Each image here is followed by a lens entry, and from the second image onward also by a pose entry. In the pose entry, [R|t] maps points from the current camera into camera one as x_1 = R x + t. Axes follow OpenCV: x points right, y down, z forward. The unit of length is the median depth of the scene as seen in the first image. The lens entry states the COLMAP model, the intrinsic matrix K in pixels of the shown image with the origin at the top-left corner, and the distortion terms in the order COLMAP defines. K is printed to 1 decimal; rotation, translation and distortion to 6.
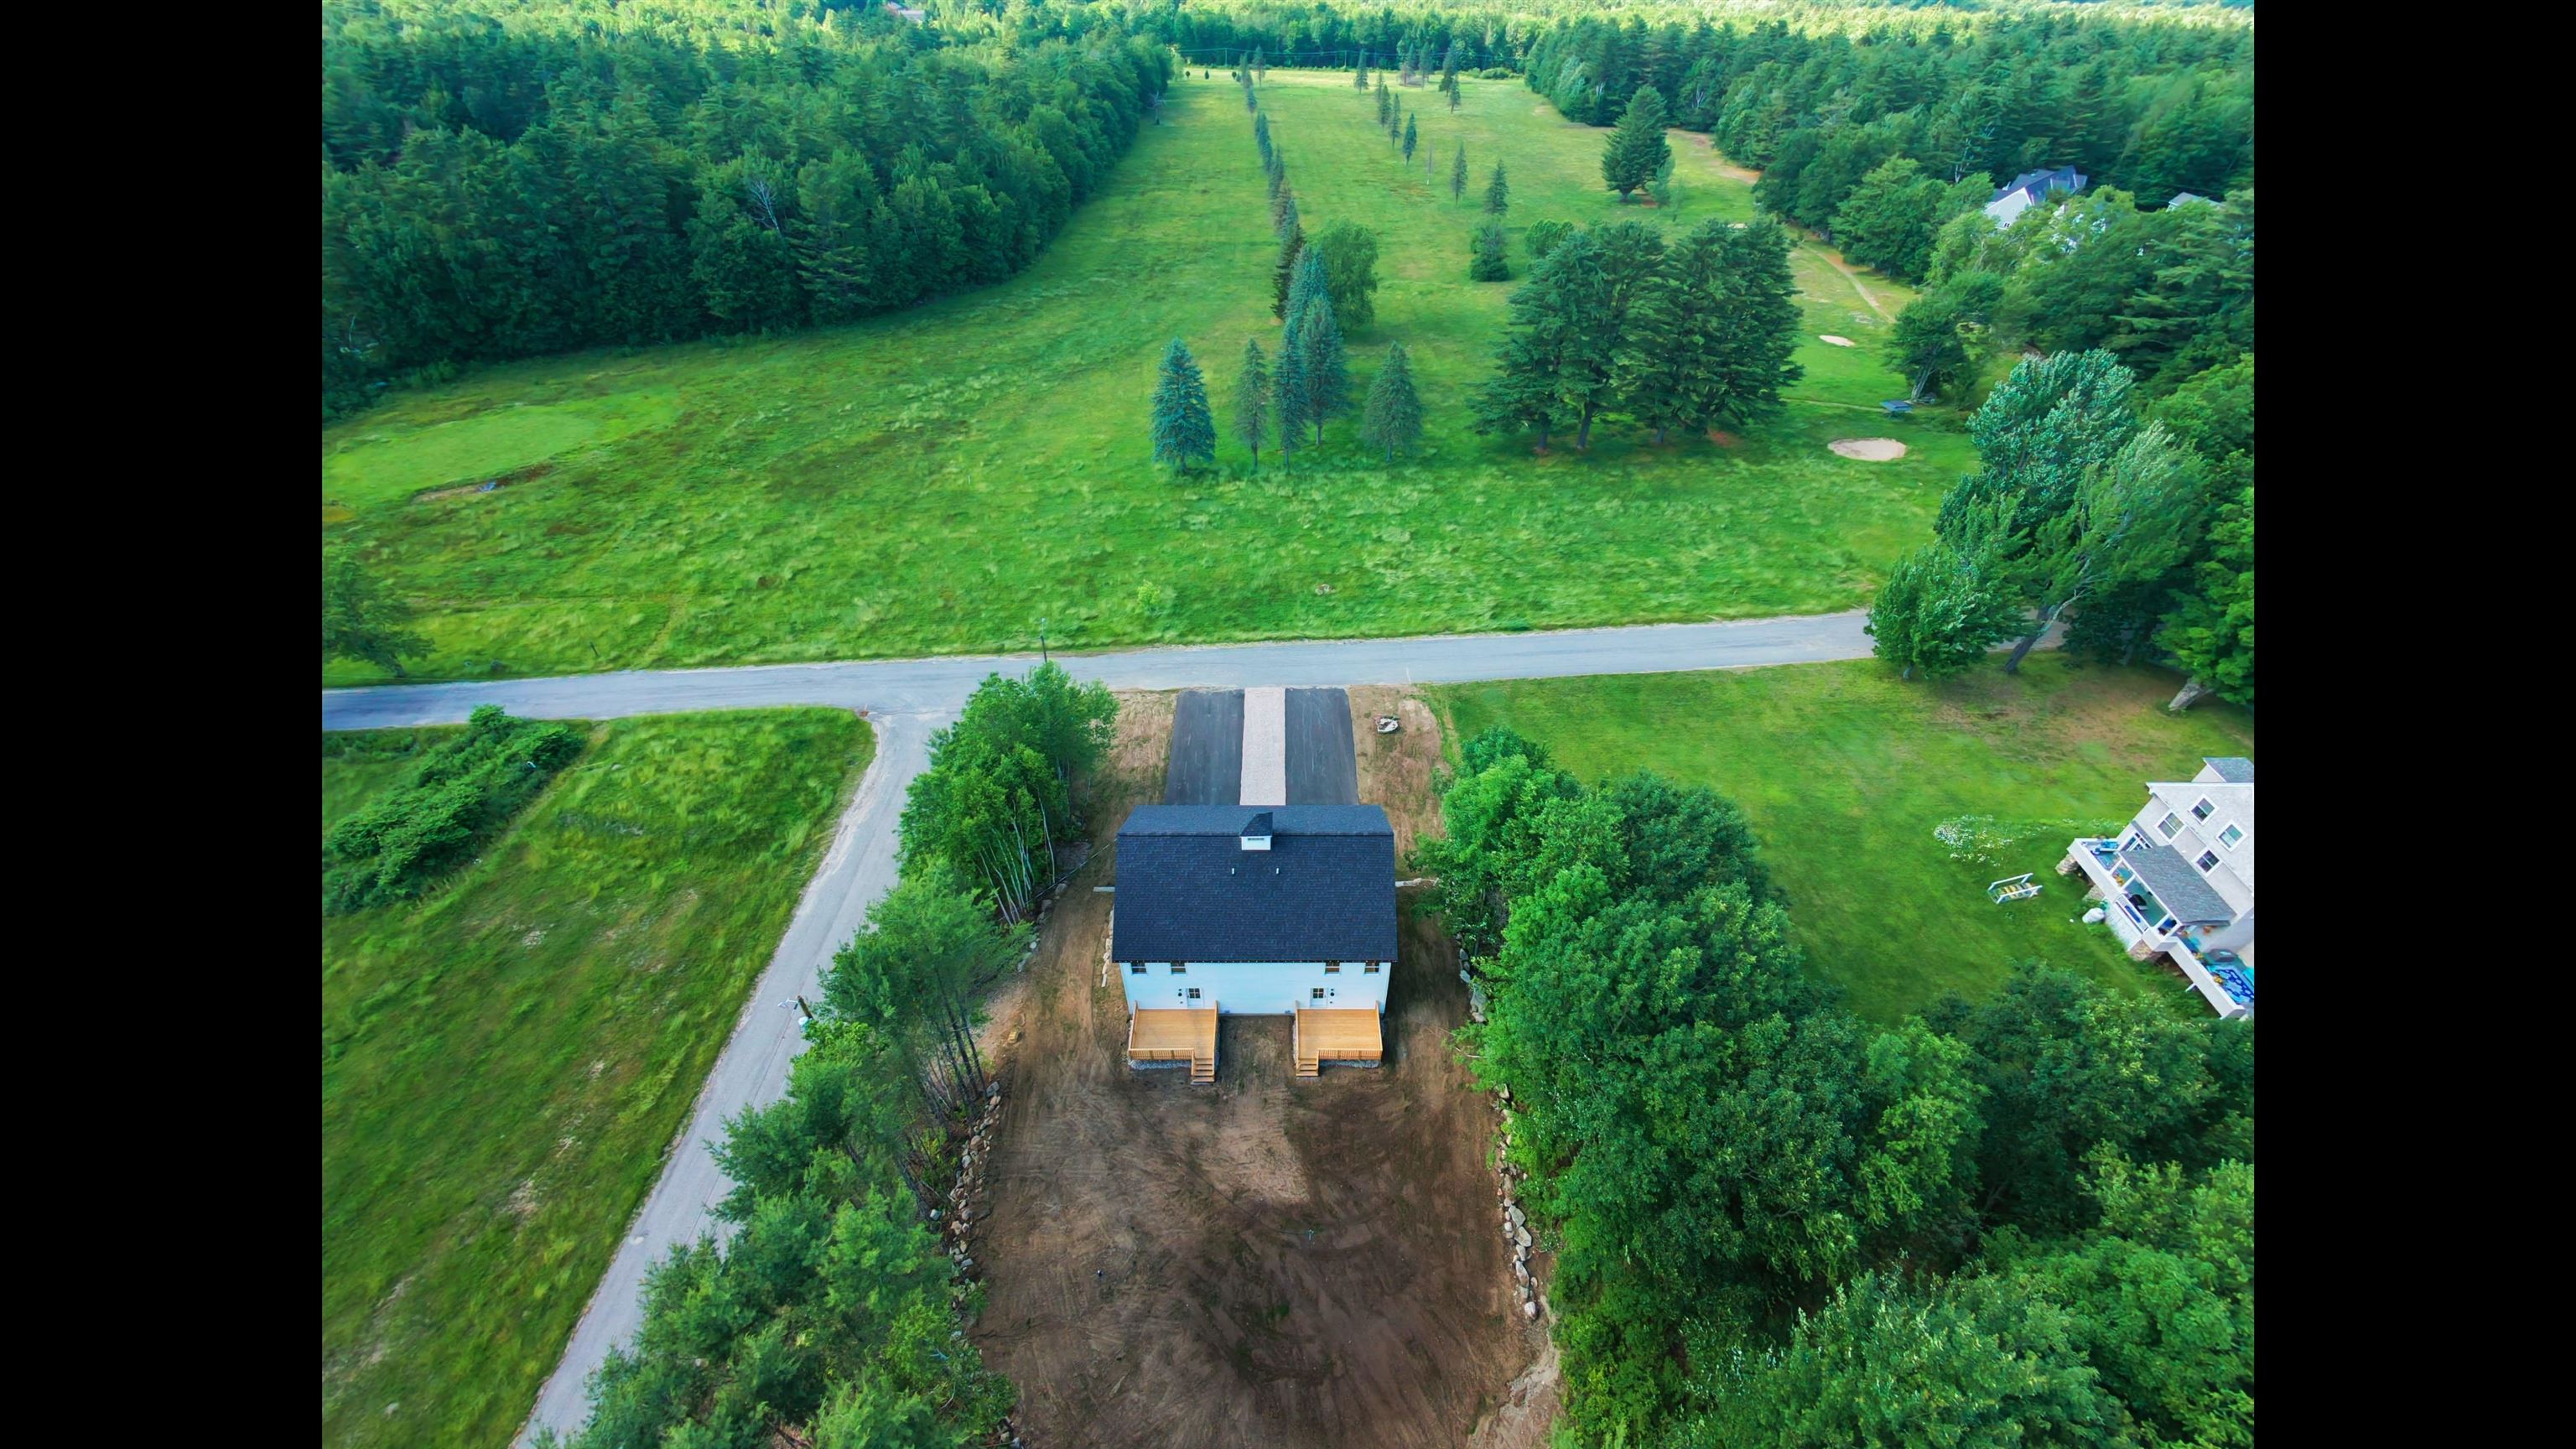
lens RADIAL K [[919.7, 0, 1288.0], [0, 919.7, 724.5], [0, 0, 1]] dist [-0.001525, 0.003278]
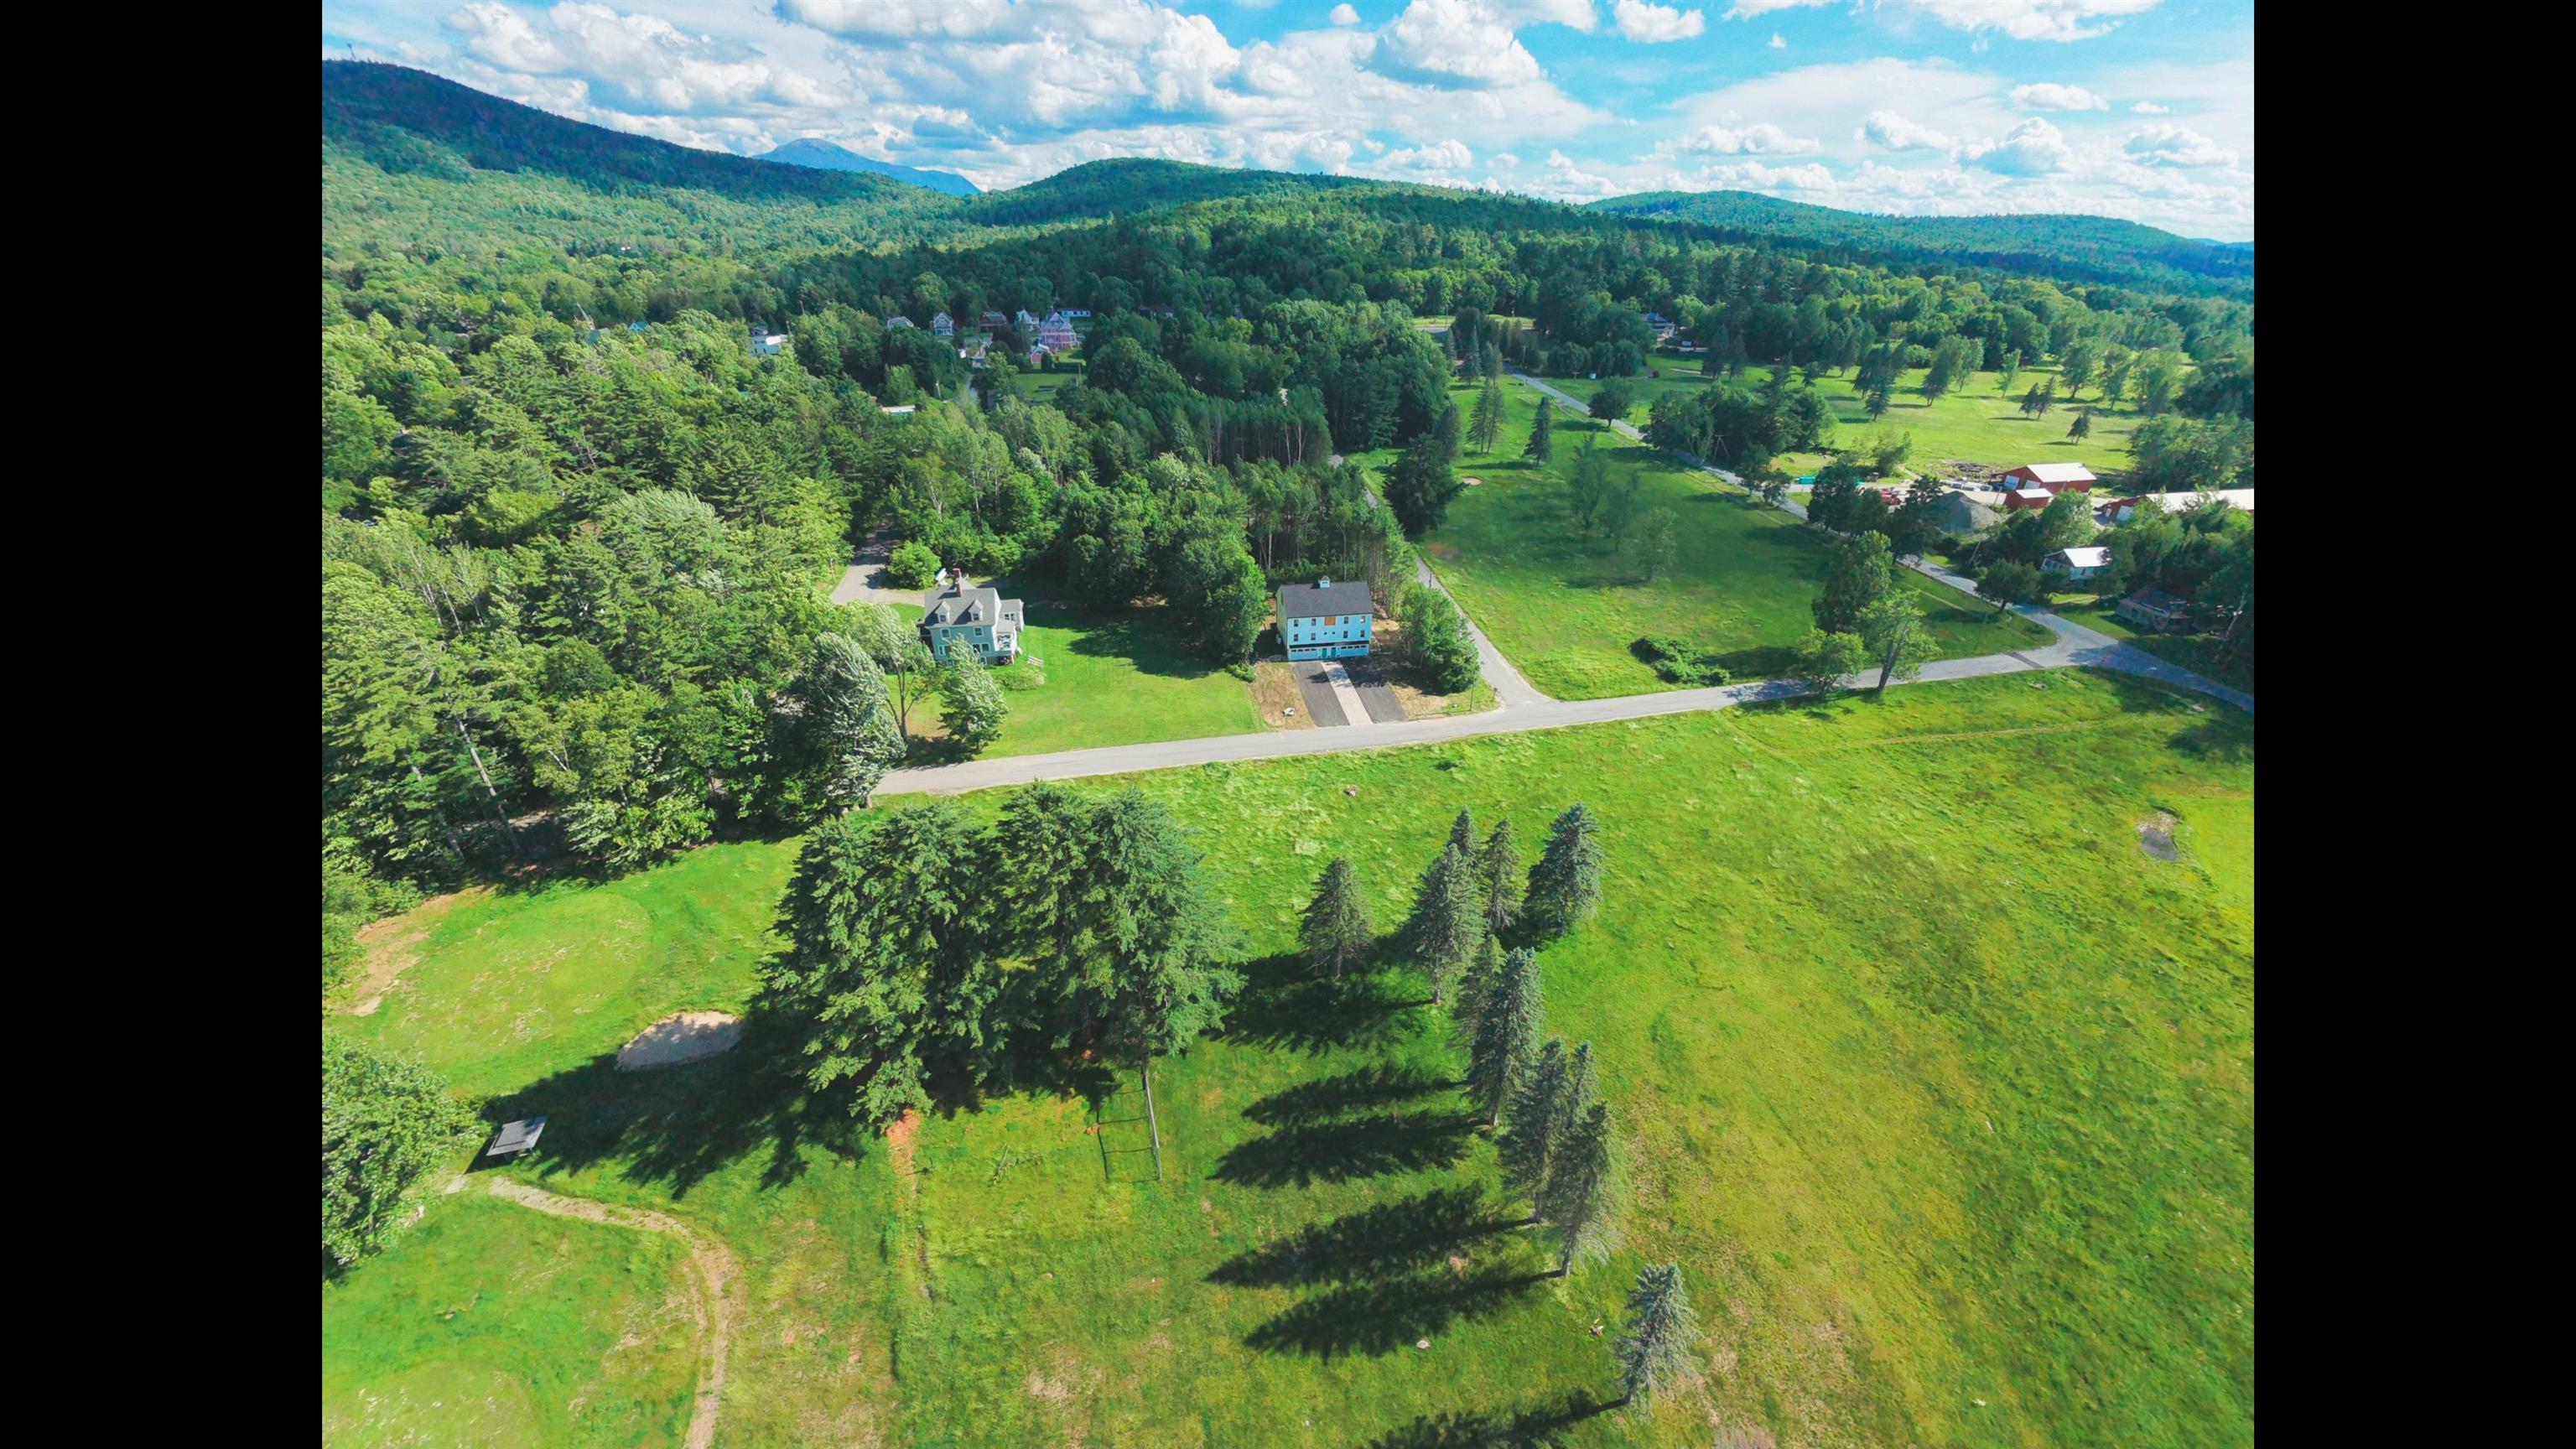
lens RADIAL K [[919.7, 0, 1288.0], [0, 919.7, 724.5], [0, 0, 1]] dist [-0.001525, 0.003278]
pose [[-0.984415, 0.070684, -0.161030, 0.332340], [-0.124894, 0.363640, 0.923129, -1.378348], [0.123807, 0.928854, -0.349144, 1.346006]]
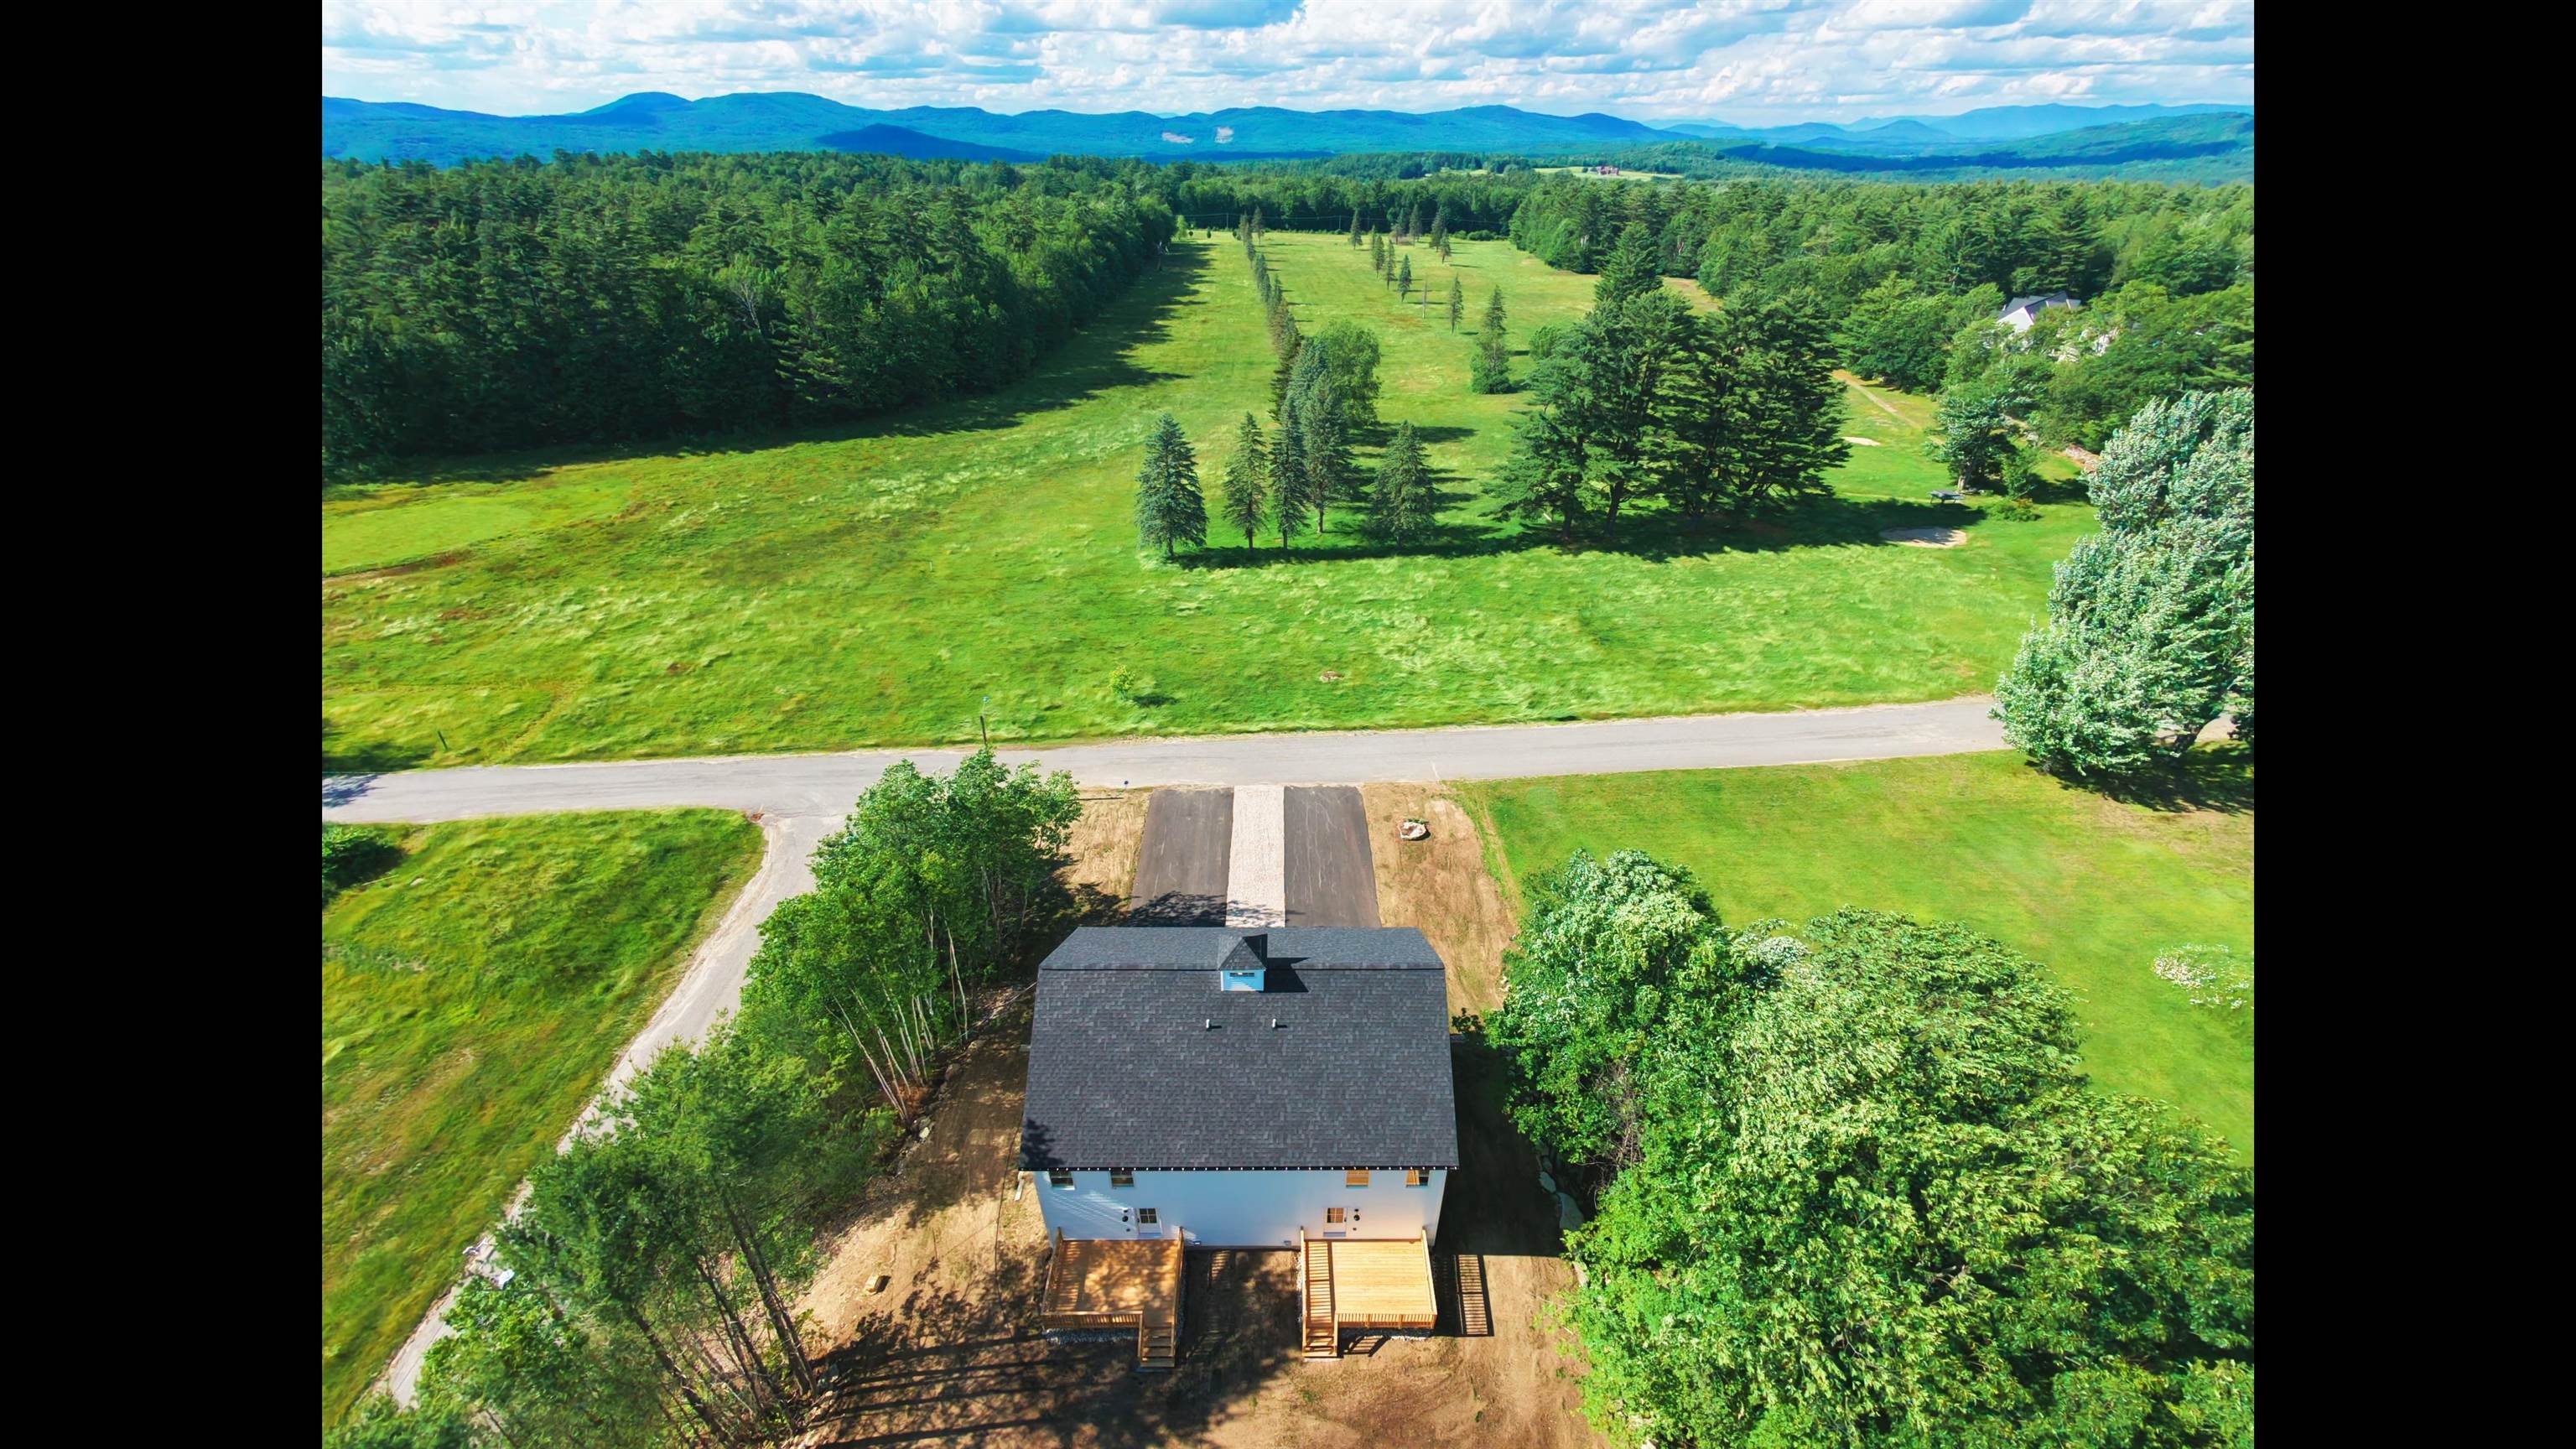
lens RADIAL K [[919.7, 0, 1288.0], [0, 919.7, 724.5], [0, 0, 1]] dist [-0.001525, 0.003278]
pose [[0.999996, 0.000300, 0.002694, -0.001801], [0.000100, 0.989105, -0.147211, 0.022203], [-0.002709, 0.147211, 0.989101, 0.160570]]
